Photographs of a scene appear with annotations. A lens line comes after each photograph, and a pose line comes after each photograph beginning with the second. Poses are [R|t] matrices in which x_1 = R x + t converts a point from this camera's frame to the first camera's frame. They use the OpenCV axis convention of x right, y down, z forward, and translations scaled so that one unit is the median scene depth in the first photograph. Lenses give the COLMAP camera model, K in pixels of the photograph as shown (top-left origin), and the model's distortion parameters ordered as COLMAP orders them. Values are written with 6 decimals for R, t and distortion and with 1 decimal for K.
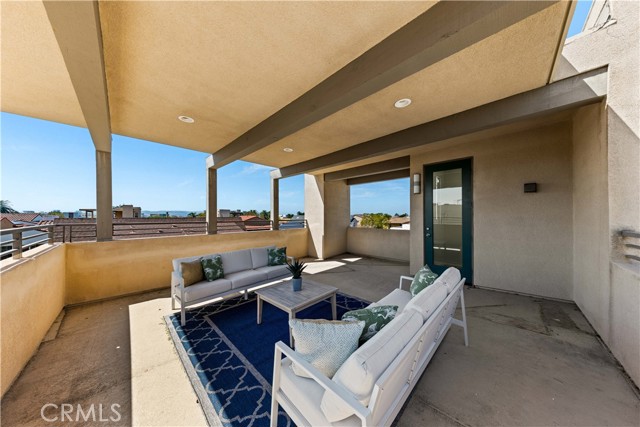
lens RADIAL K [[193.0, 0, 317.2], [0, 193.0, 215.4], [0, 0, 1]] dist [0.017527, 0.000001]
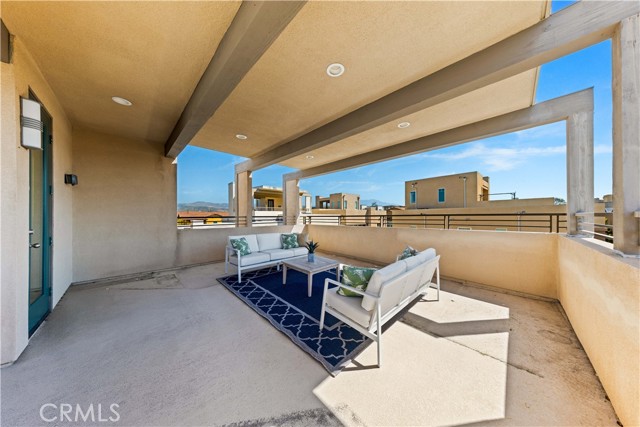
lens RADIAL K [[193.0, 0, 317.2], [0, 193.0, 215.4], [0, 0, 1]] dist [0.017527, 0.000001]
pose [[-0.999931, 0.008373, 0.008245, -0.095209], [0.008277, 0.999899, -0.011585, 0.040324], [-0.008341, -0.011516, -0.999899, 1.381544]]
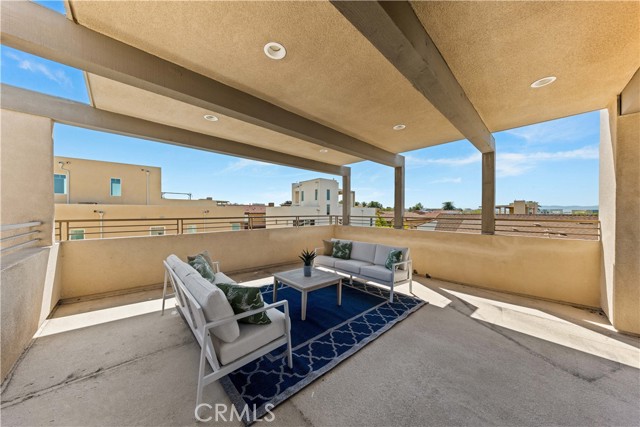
lens RADIAL K [[200.1, 0, 319.6], [0, 200.1, 216.0], [0, 0, 1]] dist [-0.000235, -0.000022]
pose [[-0.041181, 0.020469, -0.998942, 0.621515], [0.002709, 0.999789, 0.020375, 0.000669], [0.999148, -0.001867, -0.041228, 0.653111]]
